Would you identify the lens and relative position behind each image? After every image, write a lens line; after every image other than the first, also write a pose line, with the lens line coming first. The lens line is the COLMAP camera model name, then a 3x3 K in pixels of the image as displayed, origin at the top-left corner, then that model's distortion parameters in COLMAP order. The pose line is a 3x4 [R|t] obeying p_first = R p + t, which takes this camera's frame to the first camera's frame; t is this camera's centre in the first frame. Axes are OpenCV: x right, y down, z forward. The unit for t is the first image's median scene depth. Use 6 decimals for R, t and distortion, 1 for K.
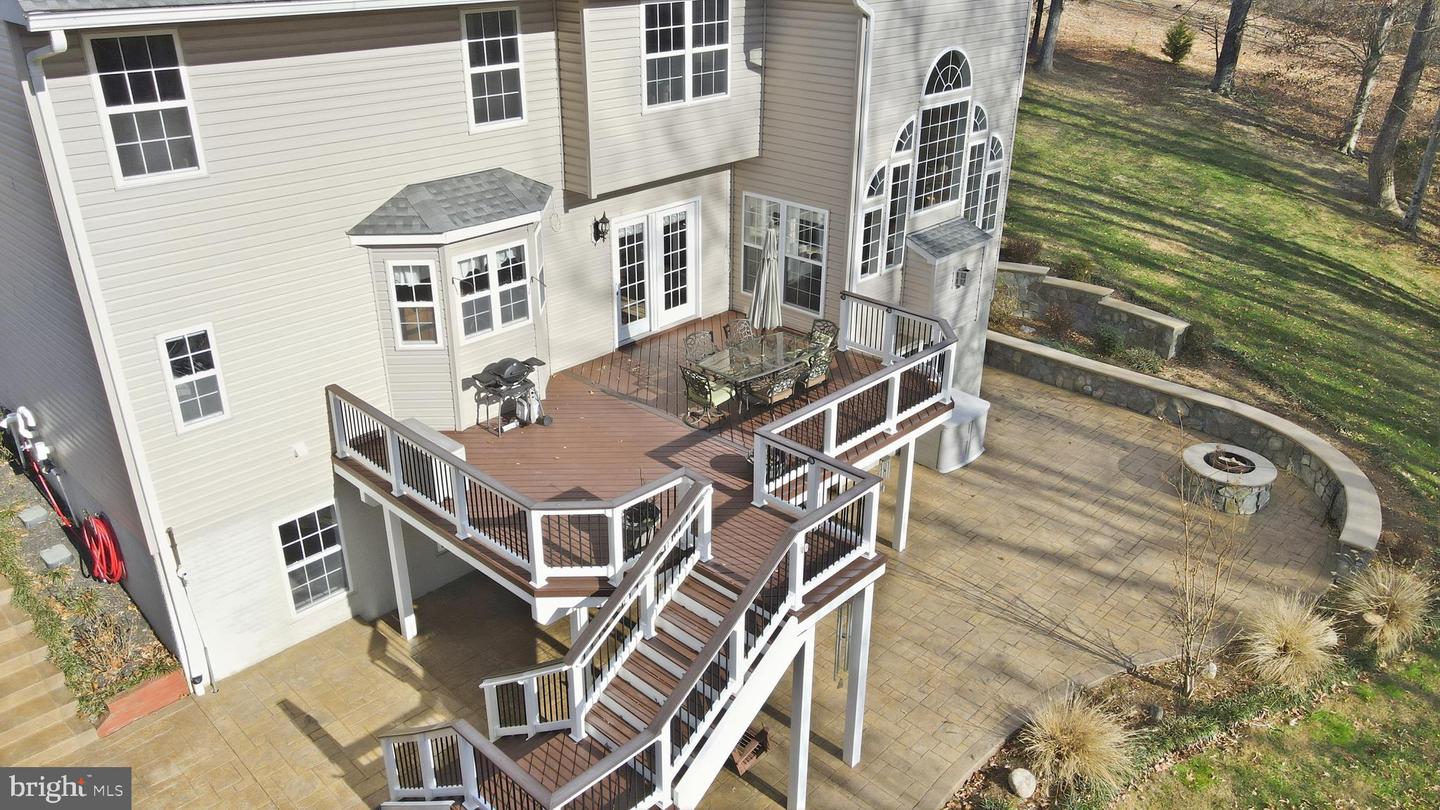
lens RADIAL K [[1061.2, 0, 725.5], [0, 1061.2, 411.3], [0, 0, 1]] dist [-0.008683, 0.022076]
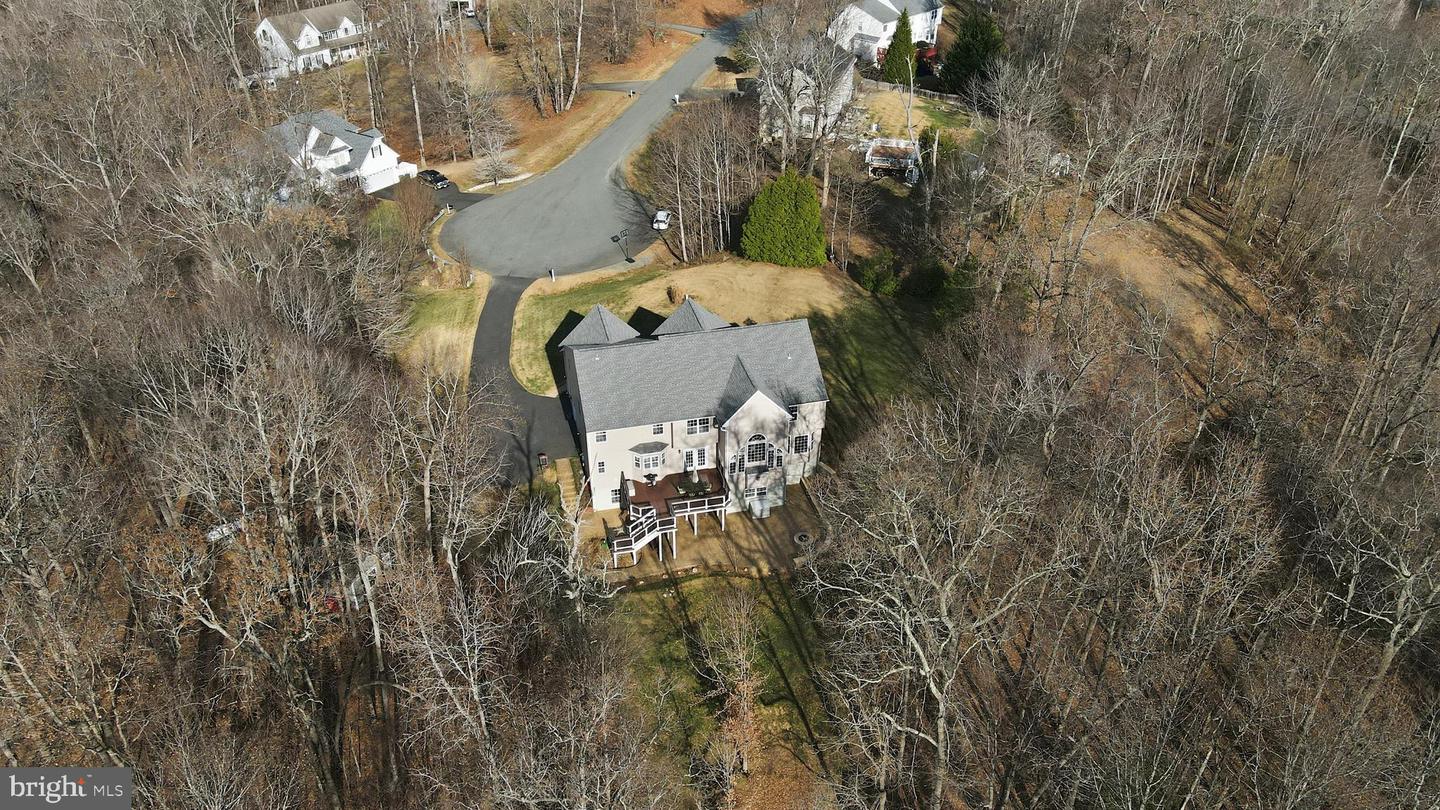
lens RADIAL K [[1061.2, 0, 707.7], [0, 1061.2, 399.6], [0, 0, 1]] dist [-0.008683, 0.022076]
pose [[0.837337, 0.285457, -0.466242, 2.240095], [-0.231649, 0.957765, 0.170368, -1.274273], [0.495183, -0.034651, 0.868098, -3.267107]]
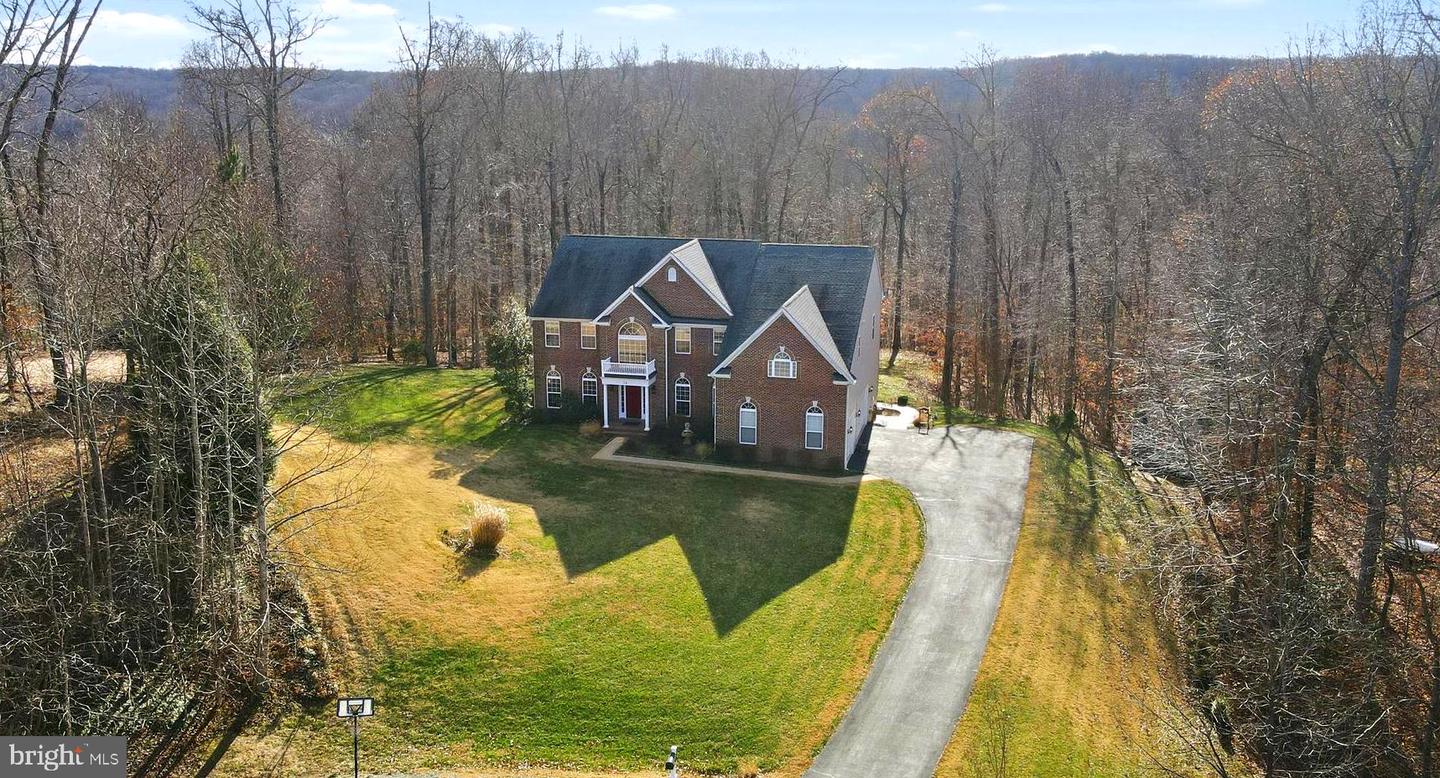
lens RADIAL K [[1268.4, 0, 688.8], [0, 1268.4, 387.4], [0, 0, 1]] dist [0.006766, -0.008741]
pose [[-0.487581, -0.216718, 0.845753, -4.091846], [0.380083, 0.819403, 0.429086, -2.220141], [-0.786003, 0.530671, -0.317155, 2.817467]]
